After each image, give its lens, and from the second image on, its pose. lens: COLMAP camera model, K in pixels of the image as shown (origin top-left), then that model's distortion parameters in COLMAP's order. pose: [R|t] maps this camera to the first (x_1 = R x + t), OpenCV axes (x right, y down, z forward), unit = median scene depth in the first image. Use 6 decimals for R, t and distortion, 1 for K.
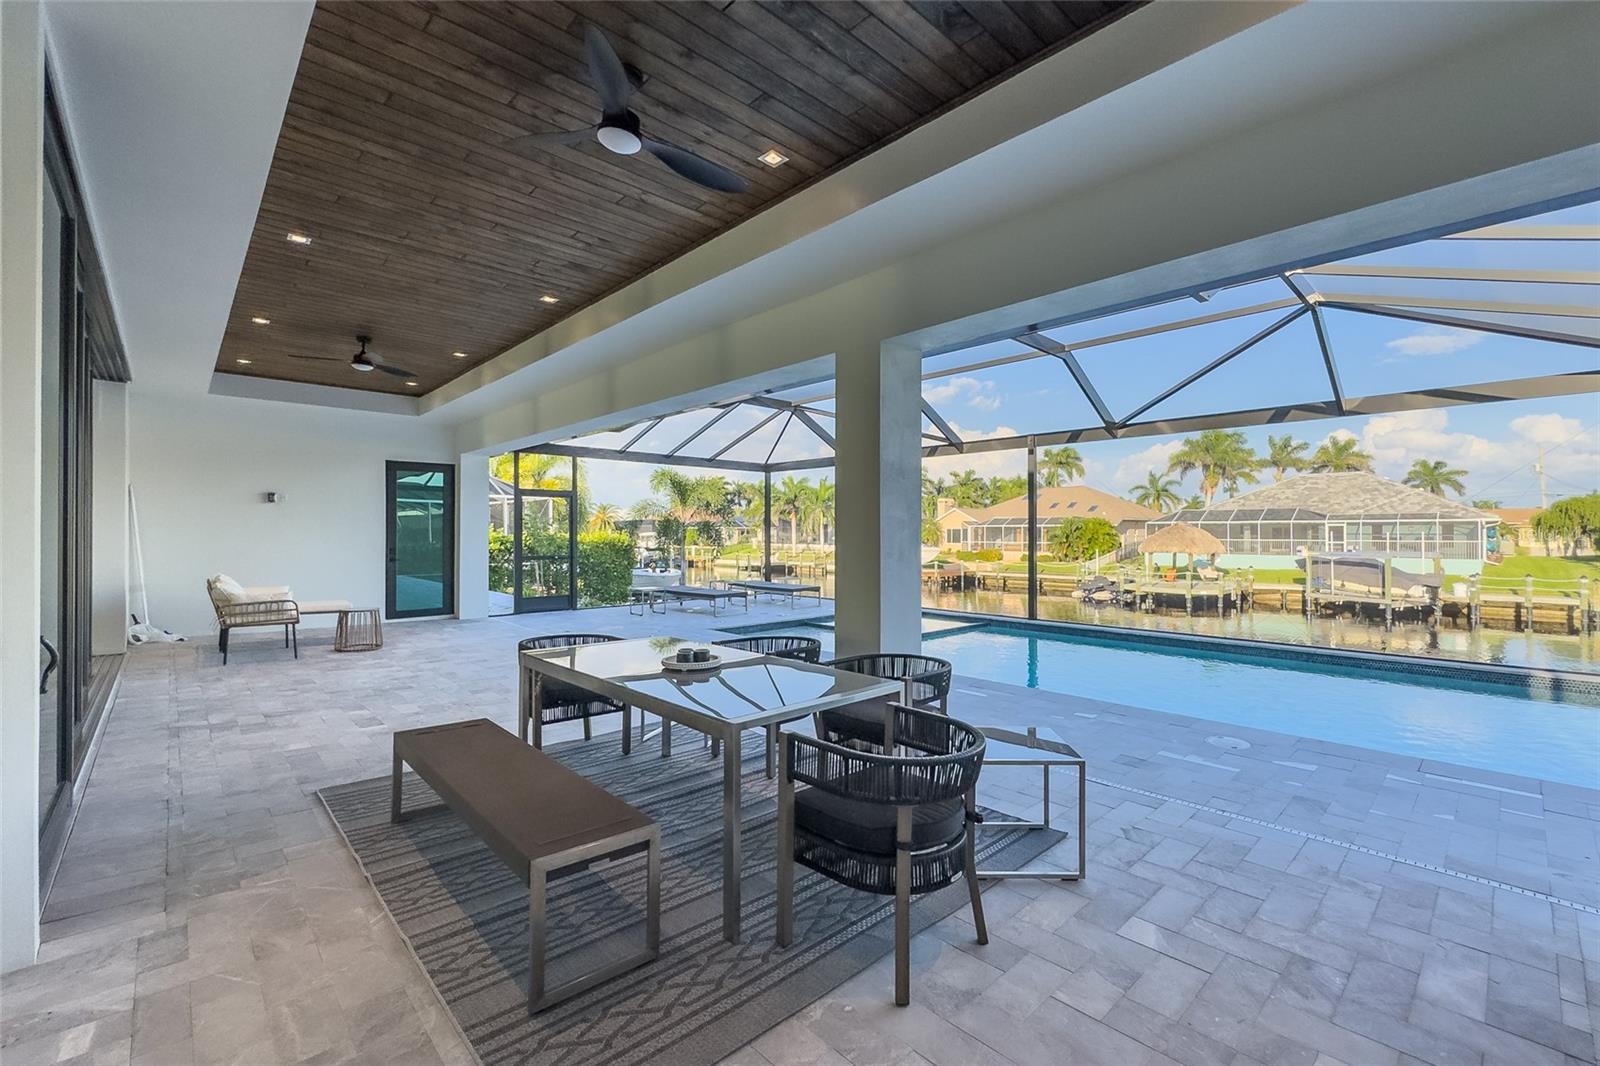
lens RADIAL K [[689.6, 0, 800.0], [0, 689.6, 533.0], [0, 0, 1]] dist [0.000817, 0.000114]
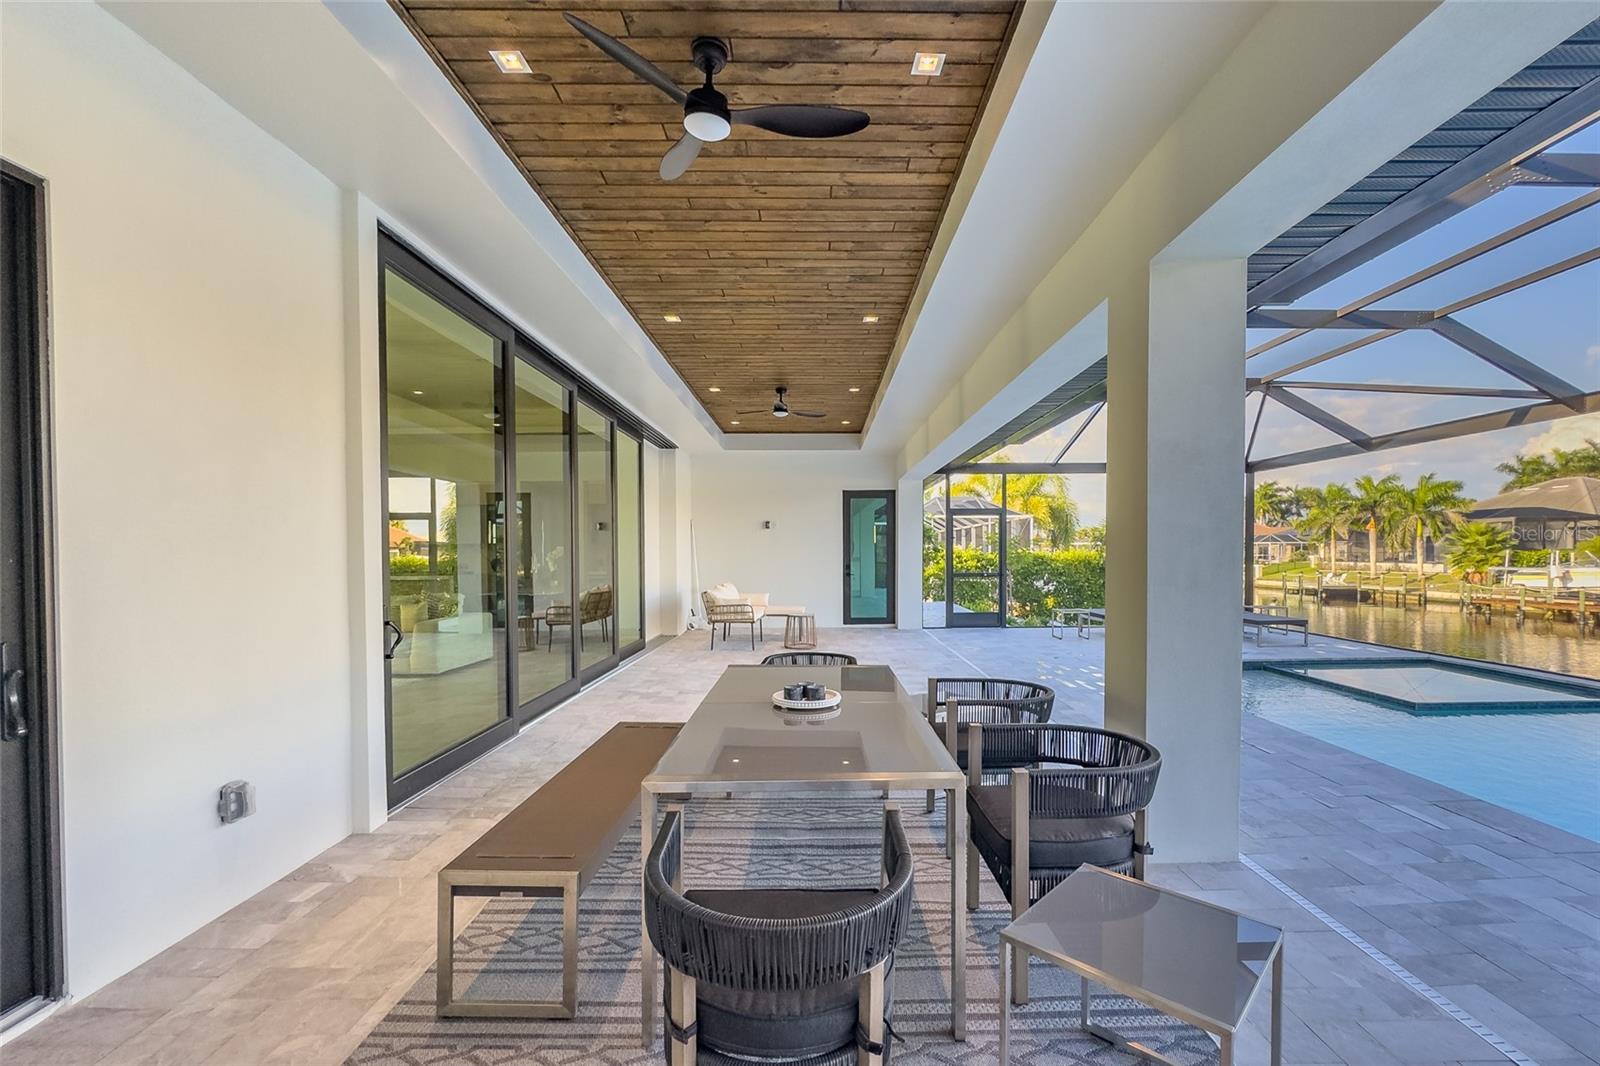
lens RADIAL K [[662.1, 0, 807.9], [0, 662.1, 567.8], [0, 0, 1]] dist [-0.000629, -0.000030]
pose [[0.737528, 0.010817, -0.675230, 0.233435], [0.006796, 0.999702, 0.023438, 0.001243], [0.675282, -0.021875, 0.737235, 0.223390]]
